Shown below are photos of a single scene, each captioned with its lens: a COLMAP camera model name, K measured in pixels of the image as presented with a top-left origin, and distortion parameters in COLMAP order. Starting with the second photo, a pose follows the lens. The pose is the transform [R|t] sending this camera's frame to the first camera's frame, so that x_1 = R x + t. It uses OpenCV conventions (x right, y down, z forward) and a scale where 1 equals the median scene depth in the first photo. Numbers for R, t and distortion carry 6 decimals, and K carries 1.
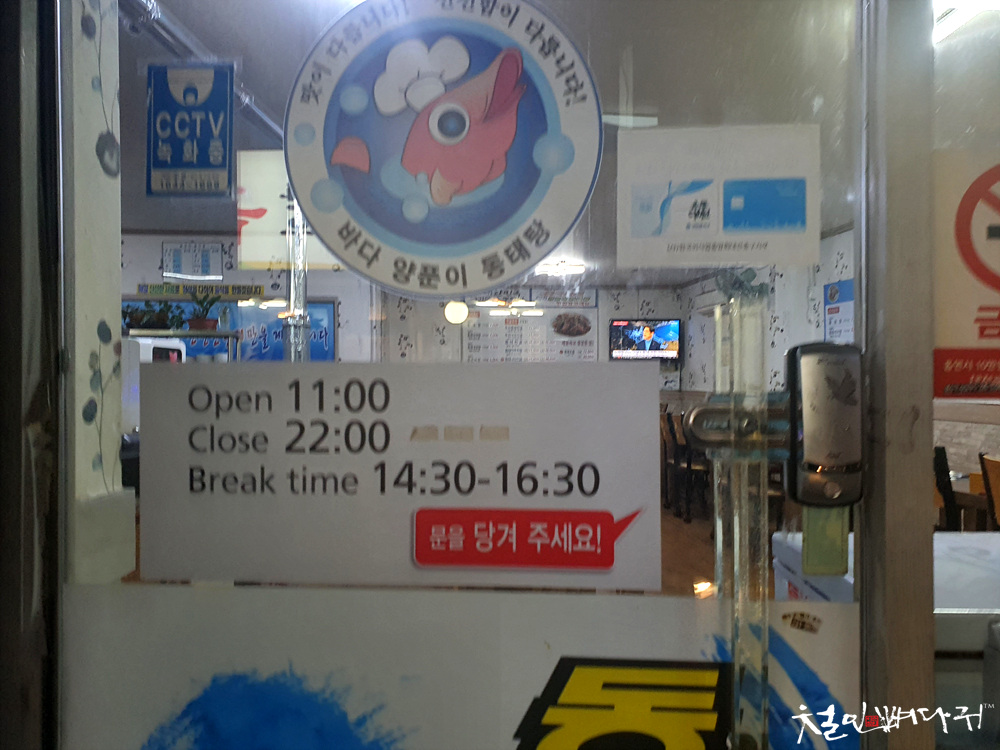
lens RADIAL K [[772.0, 0, 500.0], [0, 772.0, 375.0], [0, 0, 1]] dist [0.082149, -0.000493]
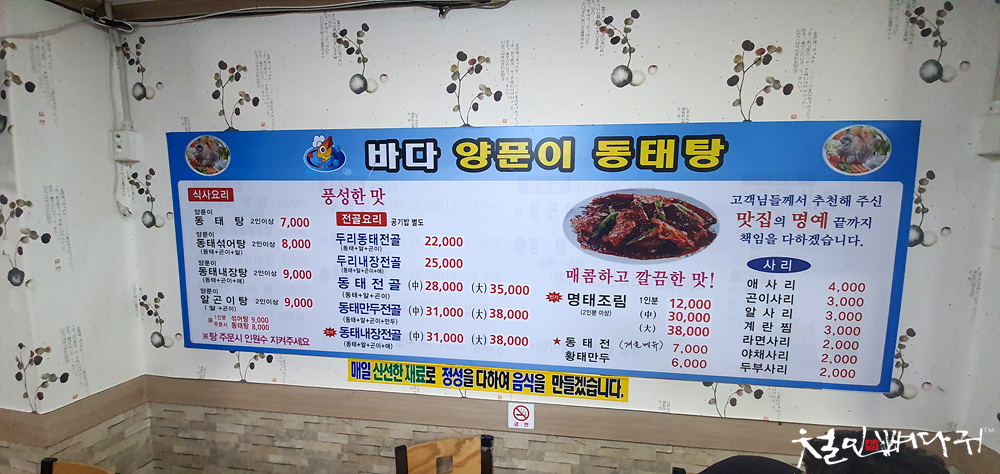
lens RADIAL K [[392.1, 0, 495.3], [0, 392.1, 239.3], [0, 0, 1]] dist [0.014495, -0.015431]
pose [[0.223653, -0.095309, 0.969998, 0.149580], [-0.004500, 0.995096, 0.098813, -0.049802], [-0.974658, -0.026465, 0.222127, 0.491364]]
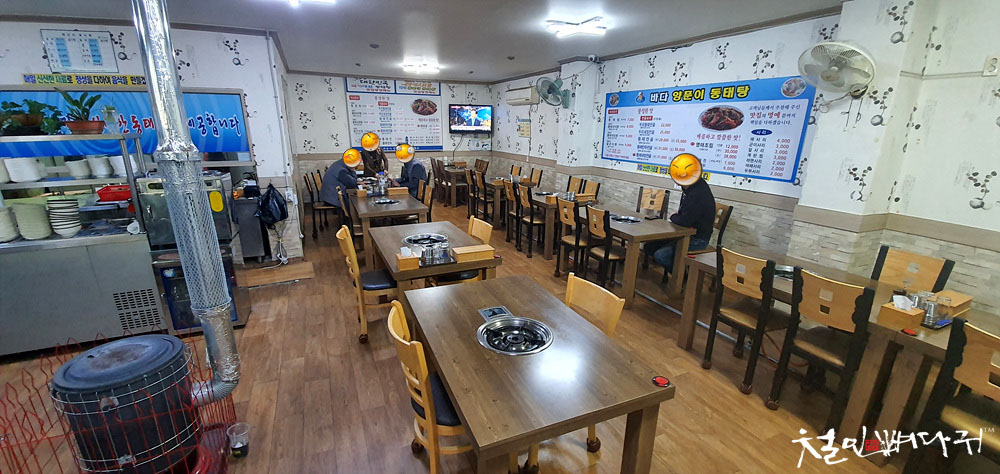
lens RADIAL K [[392.1, 0, 495.3], [0, 392.1, 239.3], [0, 0, 1]] dist [0.014495, -0.015431]
pose [[0.948468, -0.080622, 0.306446, -0.032981], [-0.009594, 0.959342, 0.282085, -0.035764], [-0.316729, -0.270488, 0.909131, 0.186838]]
